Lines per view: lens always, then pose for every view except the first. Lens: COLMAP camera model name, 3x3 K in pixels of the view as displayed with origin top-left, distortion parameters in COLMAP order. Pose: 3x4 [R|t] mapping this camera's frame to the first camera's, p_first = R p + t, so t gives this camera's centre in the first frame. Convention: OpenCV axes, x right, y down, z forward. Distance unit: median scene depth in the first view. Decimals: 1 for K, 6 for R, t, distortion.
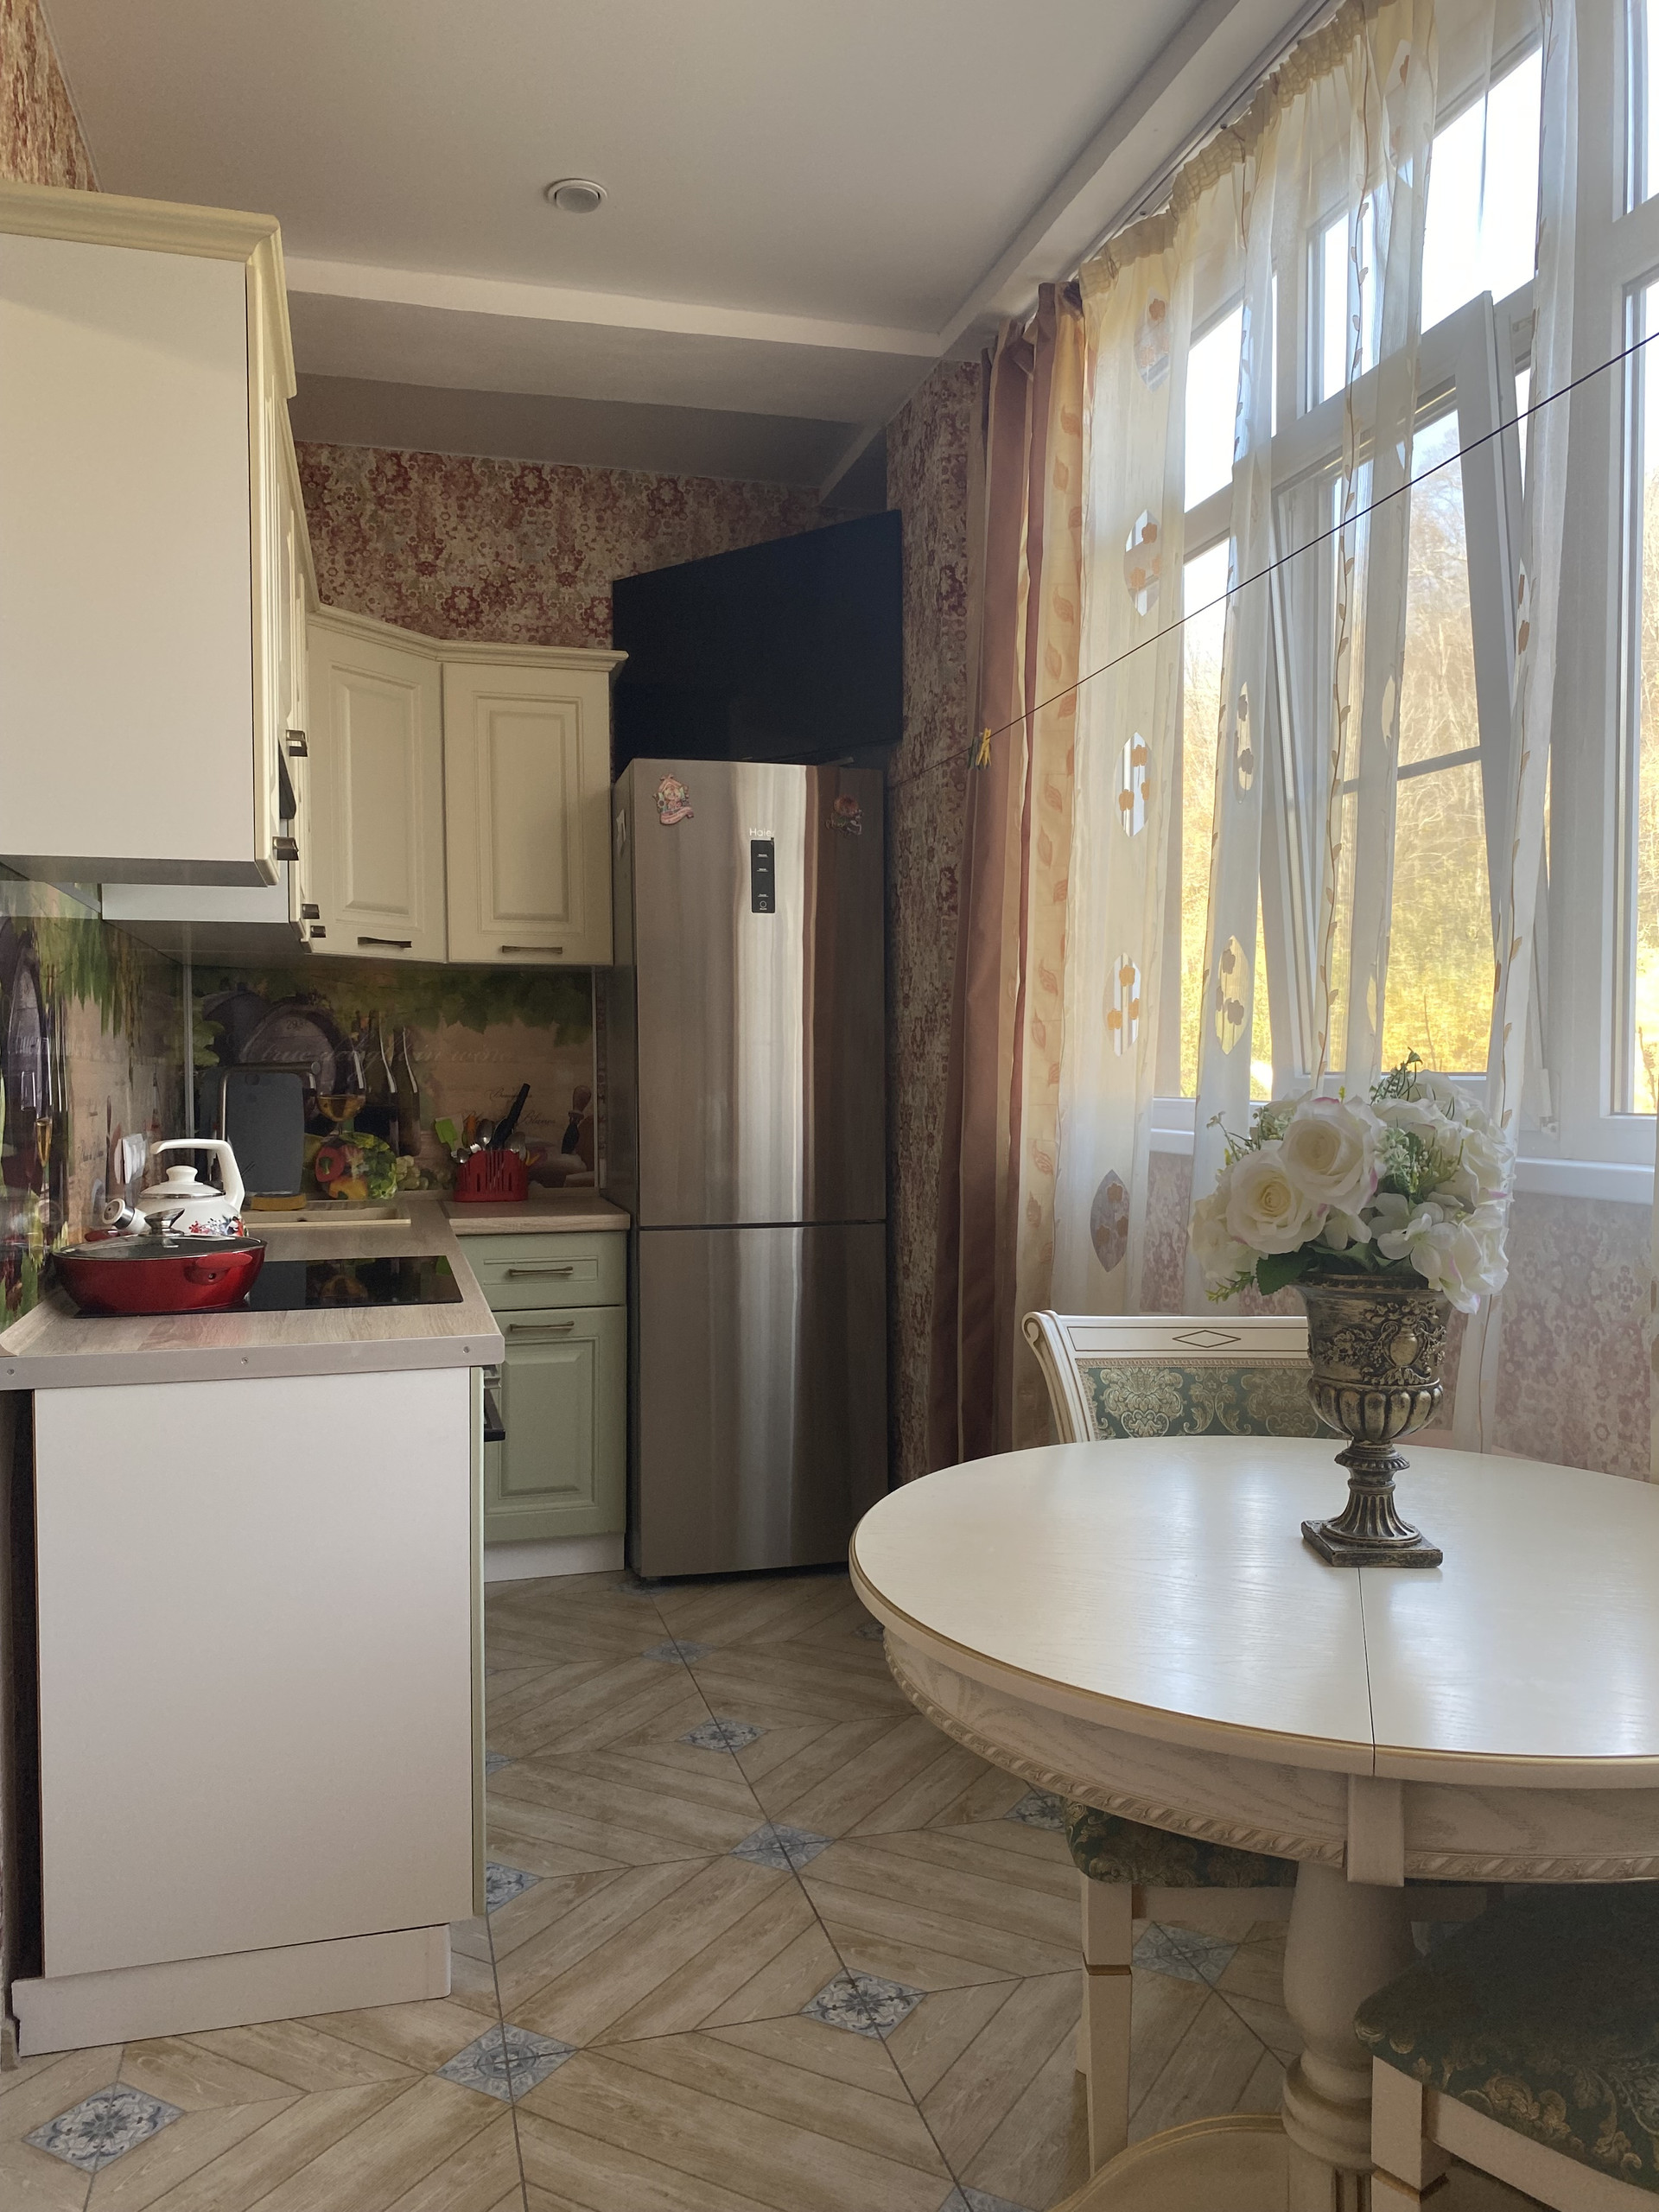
lens RADIAL K [[1665.5, 0, 830.1], [0, 1665.5, 1178.8], [0, 0, 1]] dist [0.005374, -0.029025]
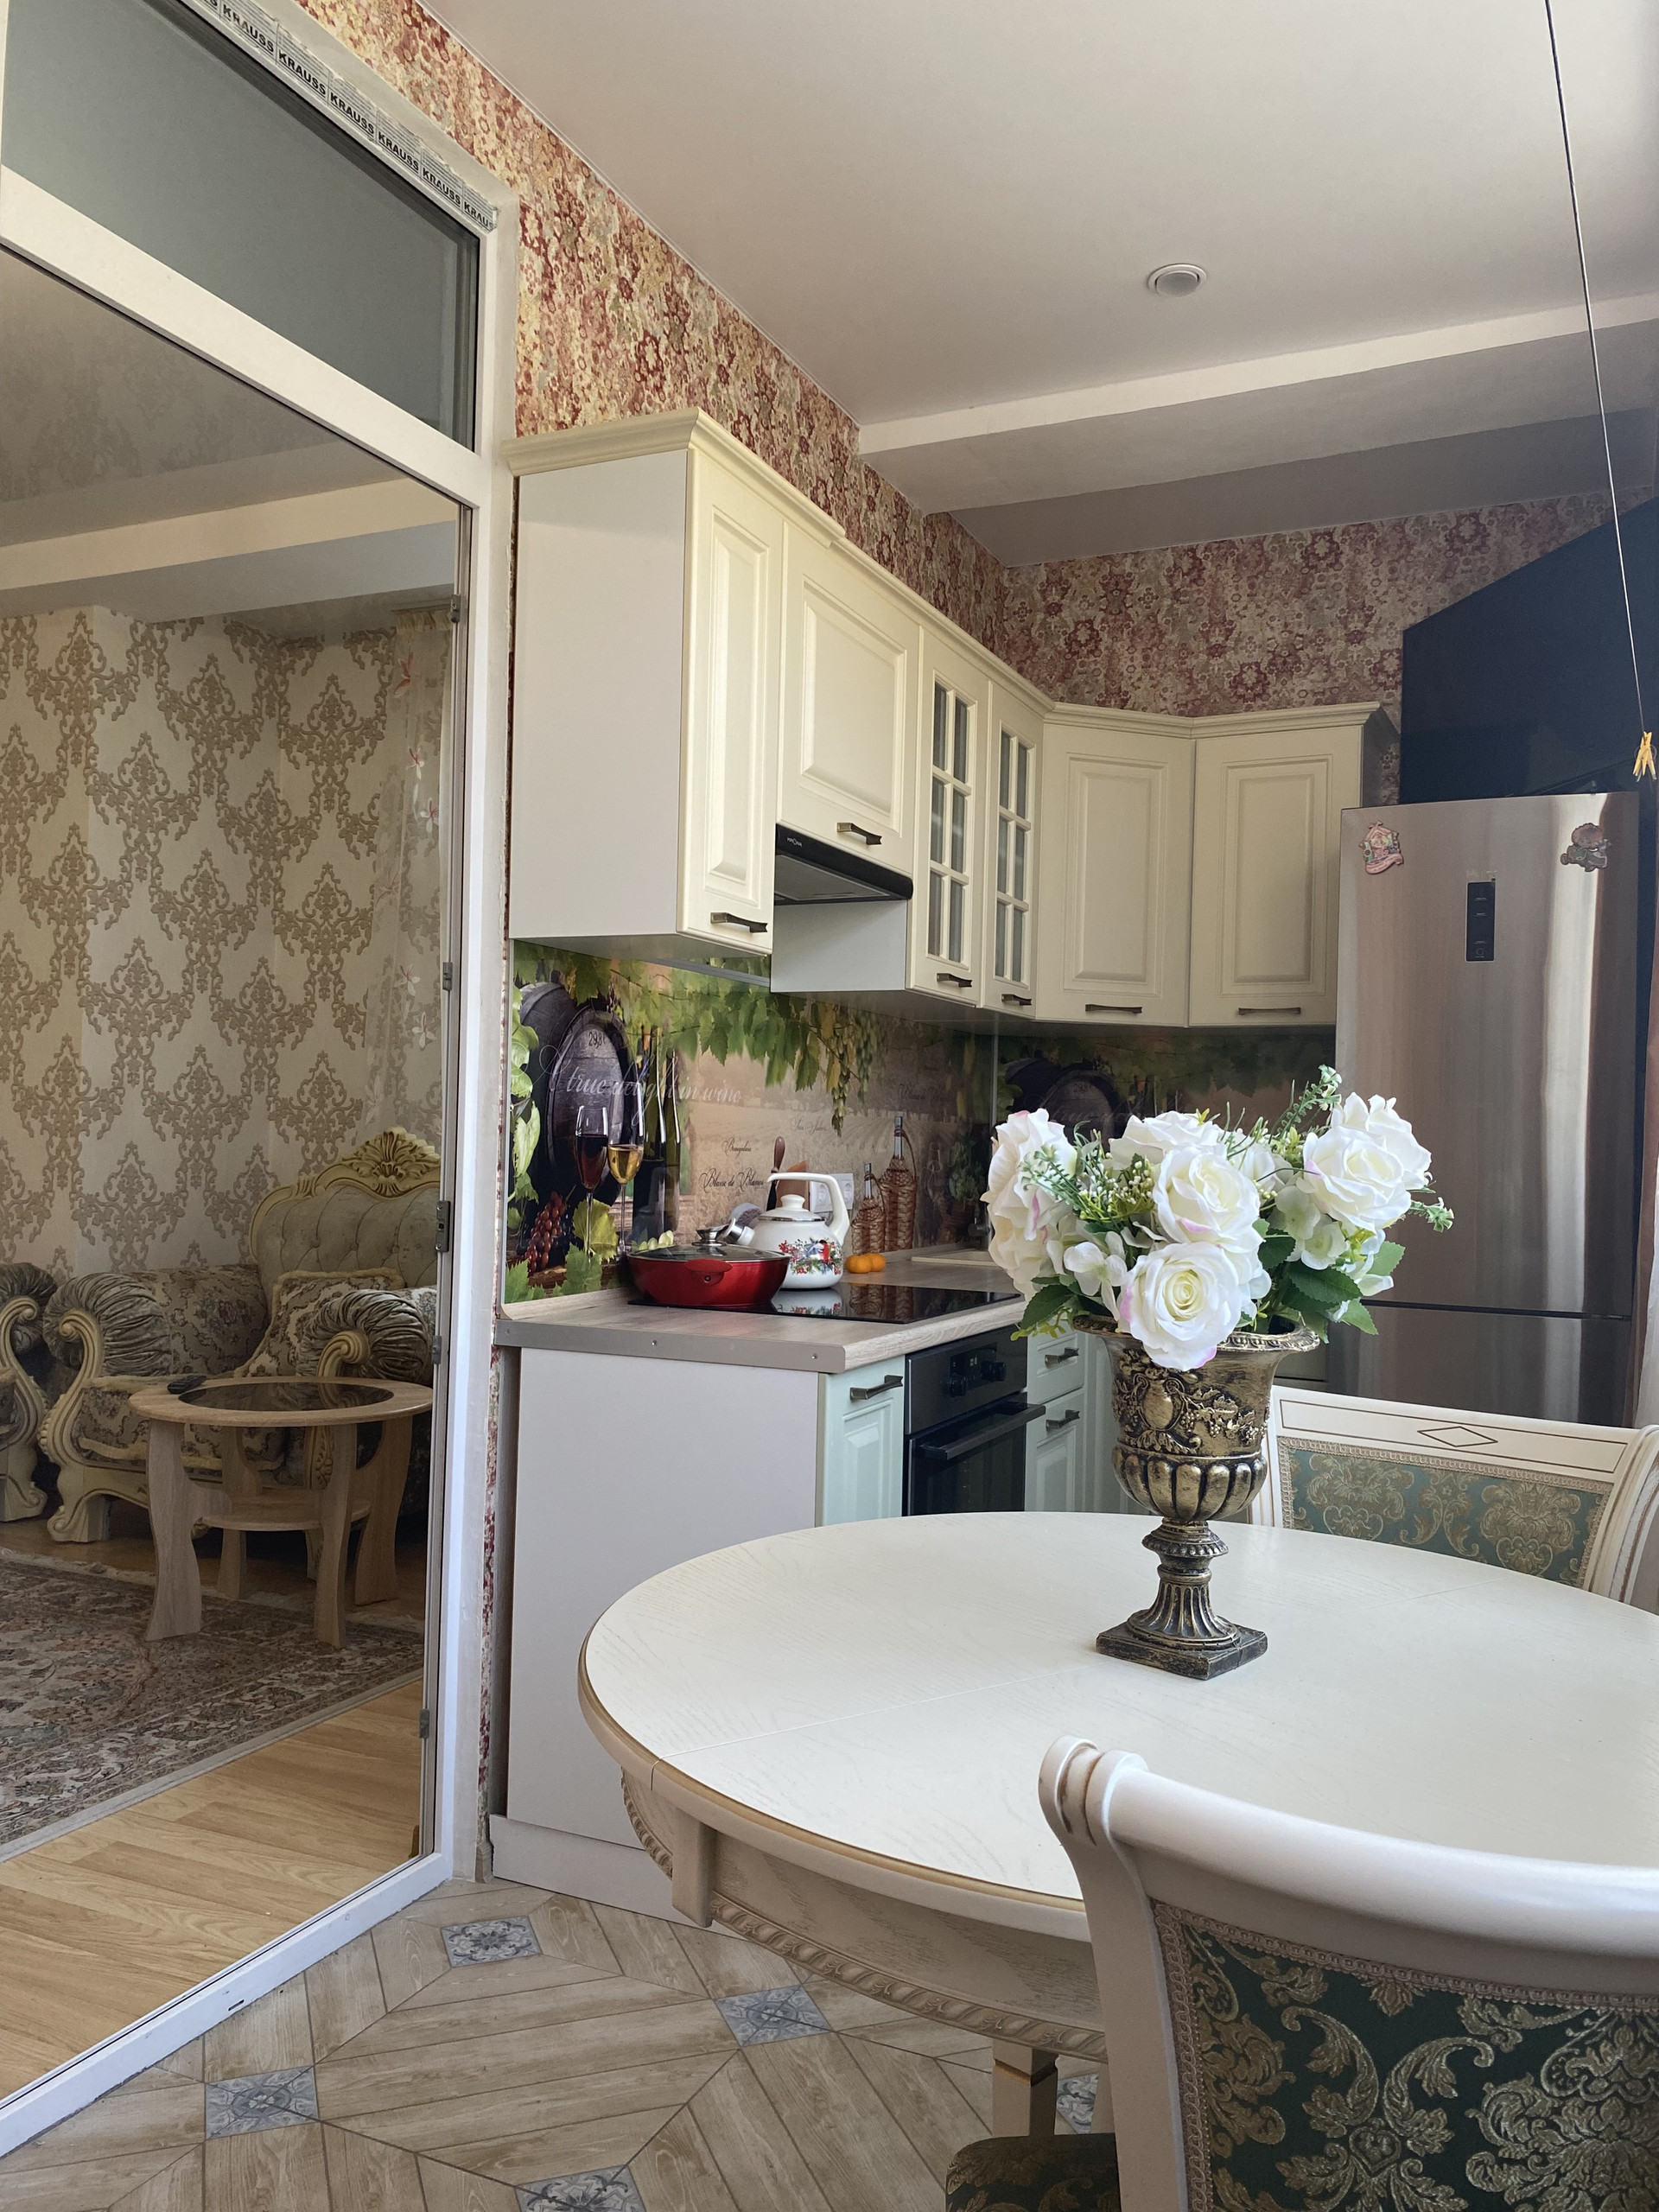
lens RADIAL K [[1675.4, 0, 831.3], [0, 1675.4, 1163.4], [0, 0, 1]] dist [-0.006681, -0.007310]
pose [[0.758566, 0.030721, -0.650872, 0.264400], [-0.071561, 0.996774, -0.036354, 0.006723], [0.647655, 0.074154, 0.758317, 0.078544]]
